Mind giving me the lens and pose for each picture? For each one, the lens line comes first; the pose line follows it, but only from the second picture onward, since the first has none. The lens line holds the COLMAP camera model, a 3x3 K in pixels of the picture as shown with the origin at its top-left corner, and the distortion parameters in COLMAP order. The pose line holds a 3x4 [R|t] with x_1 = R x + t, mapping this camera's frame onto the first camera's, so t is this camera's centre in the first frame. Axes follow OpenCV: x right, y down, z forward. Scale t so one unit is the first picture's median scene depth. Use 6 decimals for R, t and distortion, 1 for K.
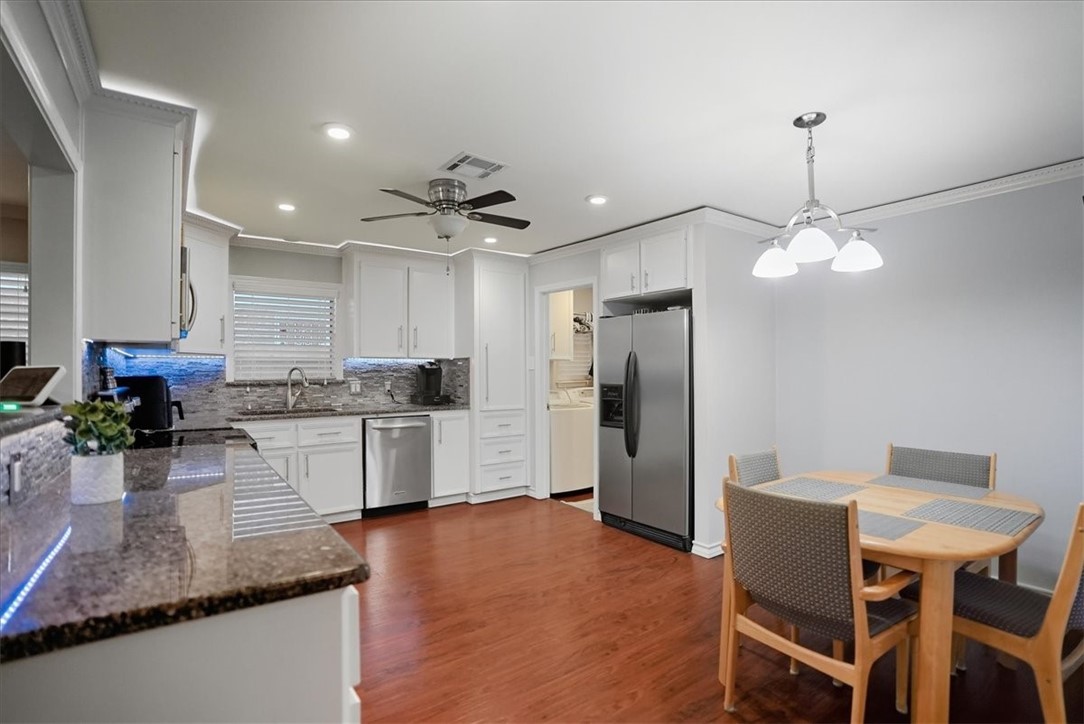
lens RADIAL K [[513.1, 0, 541.8], [0, 513.1, 368.9], [0, 0, 1]] dist [-0.046953, 0.025574]
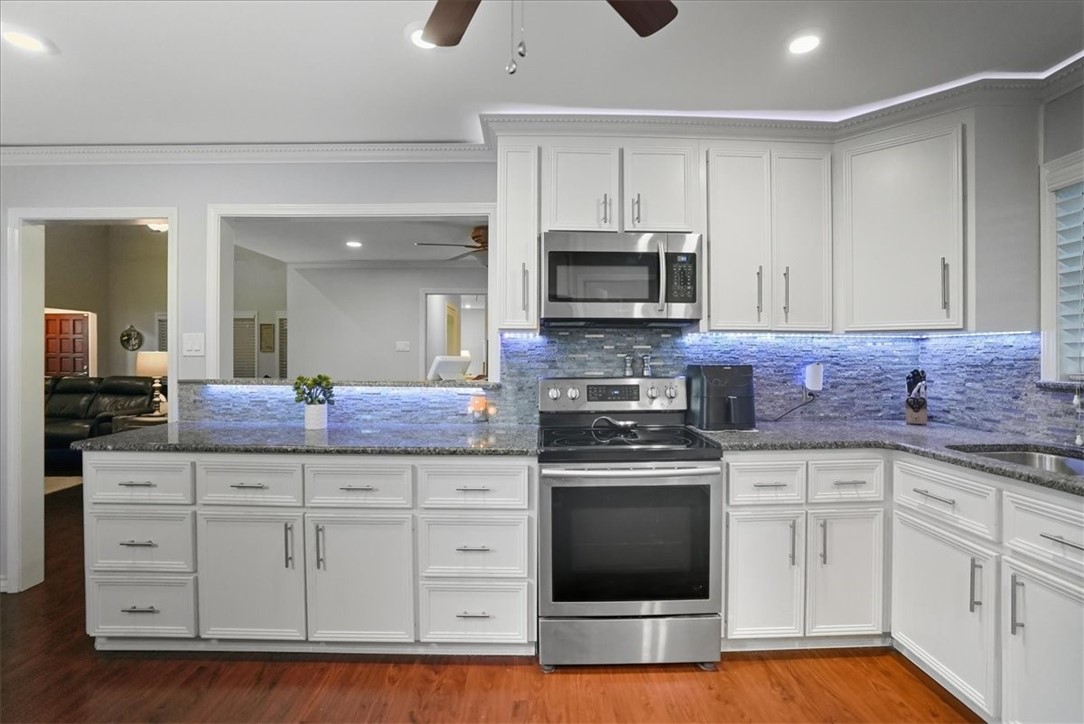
lens RADIAL K [[535.3, 0, 540.9], [0, 535.3, 341.1], [0, 0, 1]] dist [-0.069064, 0.033172]
pose [[-0.570943, -0.016774, -0.820818, 0.067204], [-0.000297, 0.999795, -0.020225, -0.003040], [0.820990, -0.011304, -0.570831, 0.797709]]
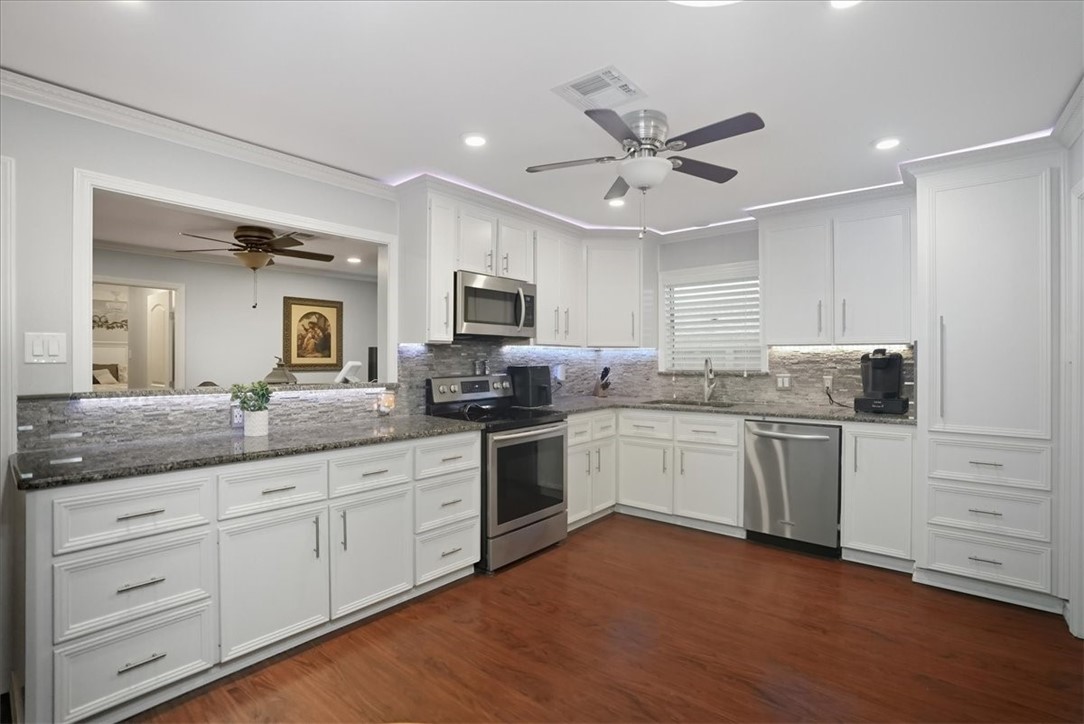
lens RADIAL K [[509.7, 0, 544.7], [0, 509.7, 354.0], [0, 0, 1]] dist [-0.065535, 0.025525]
pose [[0.257909, -0.007547, -0.966140, 0.328762], [0.000436, 0.999970, -0.007695, -0.002605], [0.966169, 0.001564, 0.257905, 0.434594]]
